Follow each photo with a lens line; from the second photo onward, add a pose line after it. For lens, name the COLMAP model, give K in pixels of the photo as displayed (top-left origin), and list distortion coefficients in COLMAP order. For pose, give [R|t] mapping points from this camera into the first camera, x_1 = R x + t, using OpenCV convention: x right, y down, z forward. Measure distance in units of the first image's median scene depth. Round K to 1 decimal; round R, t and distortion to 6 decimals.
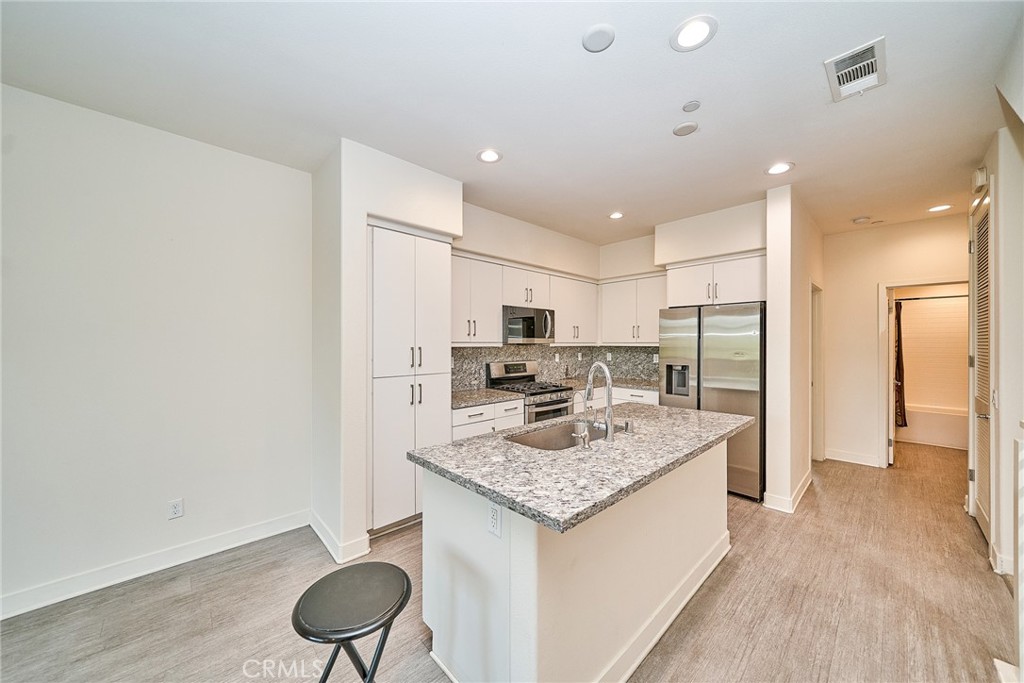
lens RADIAL K [[352.2, 0, 512.1], [0, 352.2, 345.4], [0, 0, 1]] dist [-0.001179, -0.000099]
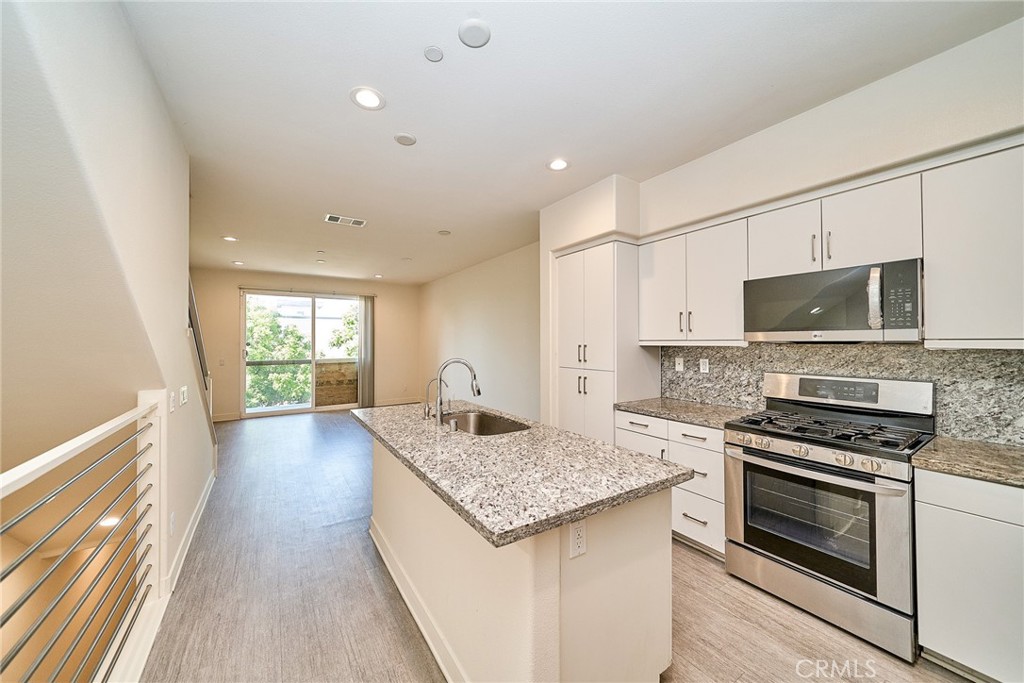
lens RADIAL K [[345.1, 0, 492.7], [0, 345.1, 340.3], [0, 0, 1]] dist [-0.001097, -0.000086]
pose [[-0.173037, -0.006030, -0.984897, 0.658137], [-0.004741, 0.999975, -0.005289, -0.002118], [0.984904, 0.003754, -0.173061, 0.656872]]
